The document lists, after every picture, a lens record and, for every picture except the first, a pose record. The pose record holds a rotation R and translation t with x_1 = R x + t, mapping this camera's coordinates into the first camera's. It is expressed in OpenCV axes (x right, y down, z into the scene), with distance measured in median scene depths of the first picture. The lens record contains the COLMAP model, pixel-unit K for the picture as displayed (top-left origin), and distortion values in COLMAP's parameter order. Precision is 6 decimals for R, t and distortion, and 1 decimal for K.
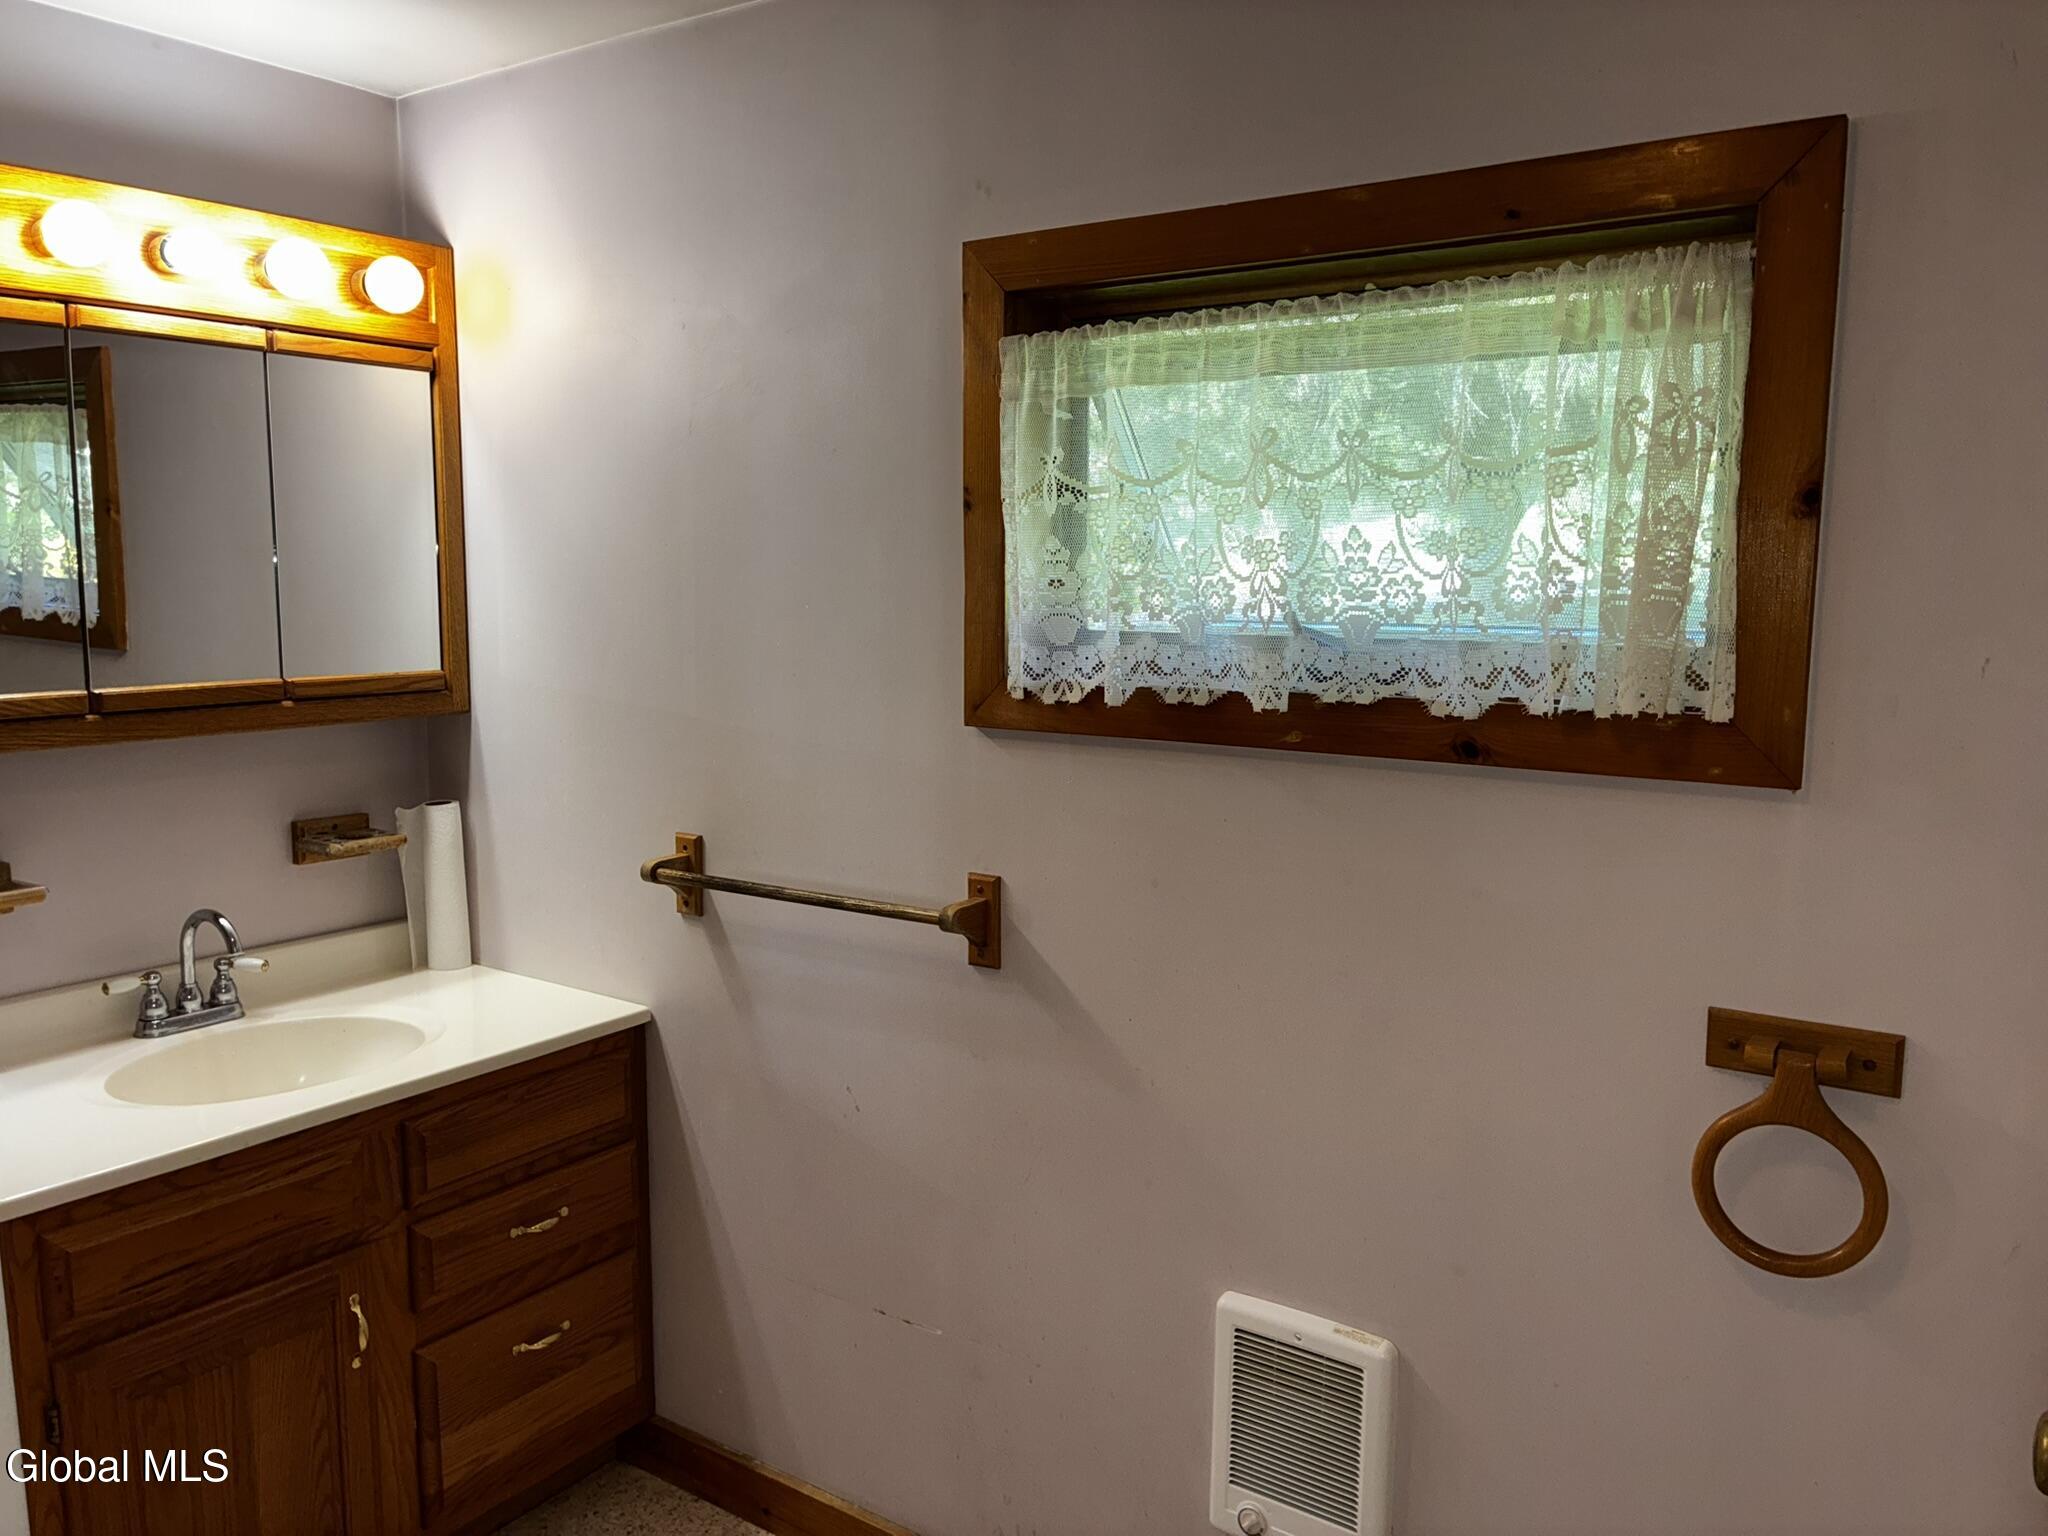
lens RADIAL K [[1550.3, 0, 1020.7], [0, 1550.3, 780.9], [0, 0, 1]] dist [0.050416, -0.066049]
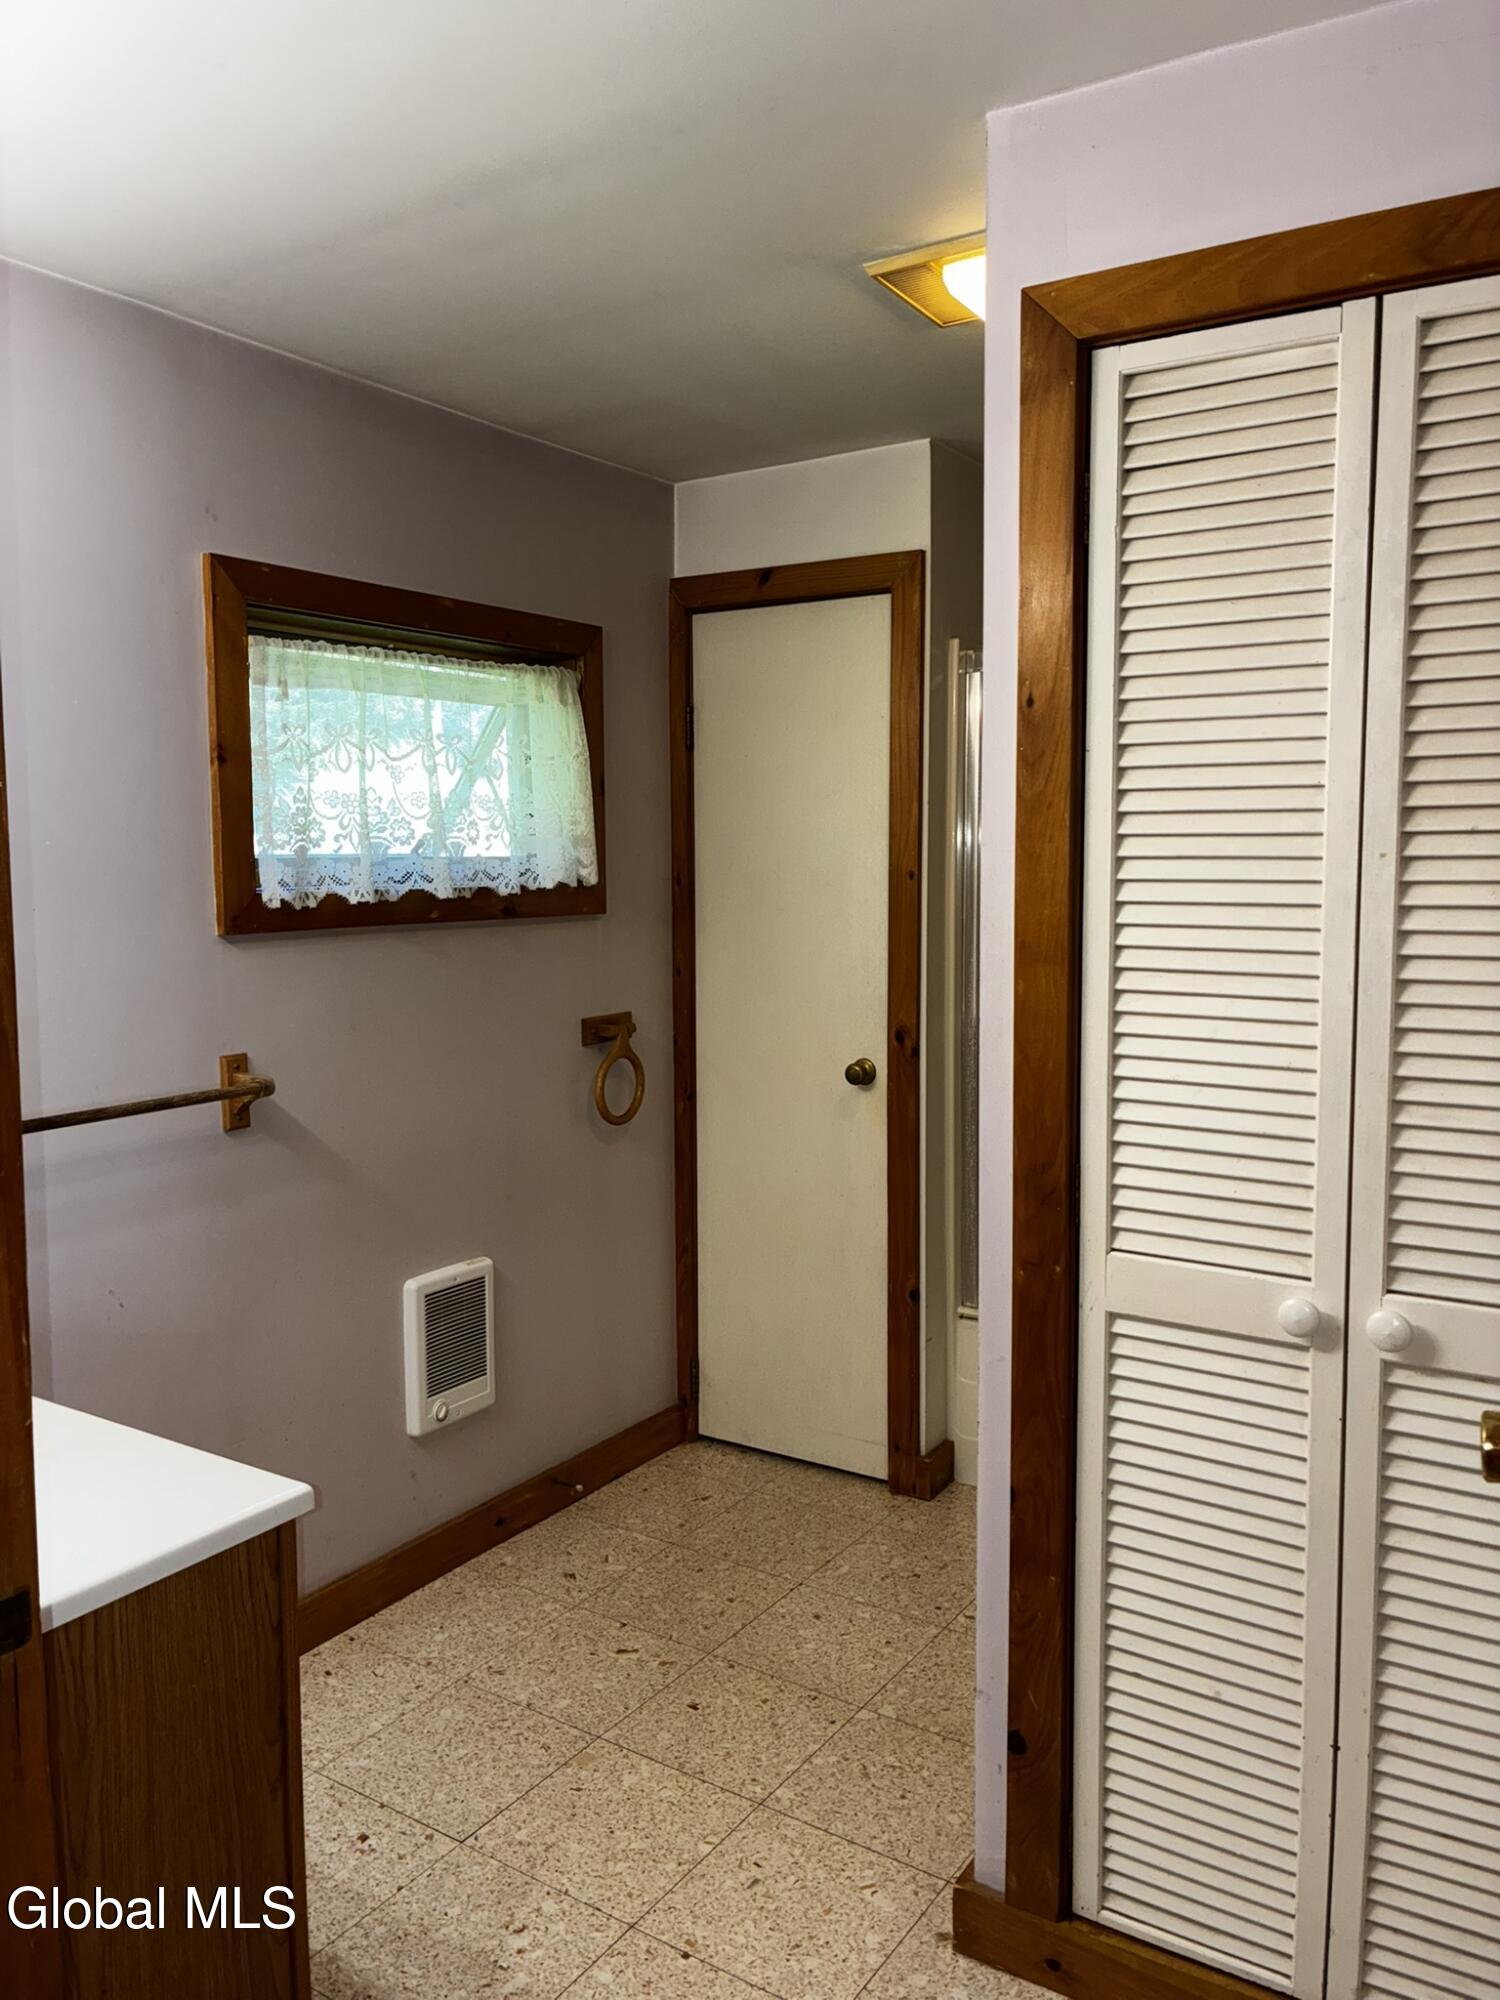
lens RADIAL K [[1514.0, 0, 751.9], [0, 1514.0, 987.5], [0, 0, 1]] dist [0.050416, -0.066049]
pose [[-0.040169, -0.098082, 0.994367, -1.341953], [0.145810, 0.983942, 0.102944, -0.062349], [-0.988497, 0.149123, -0.025222, 0.658474]]
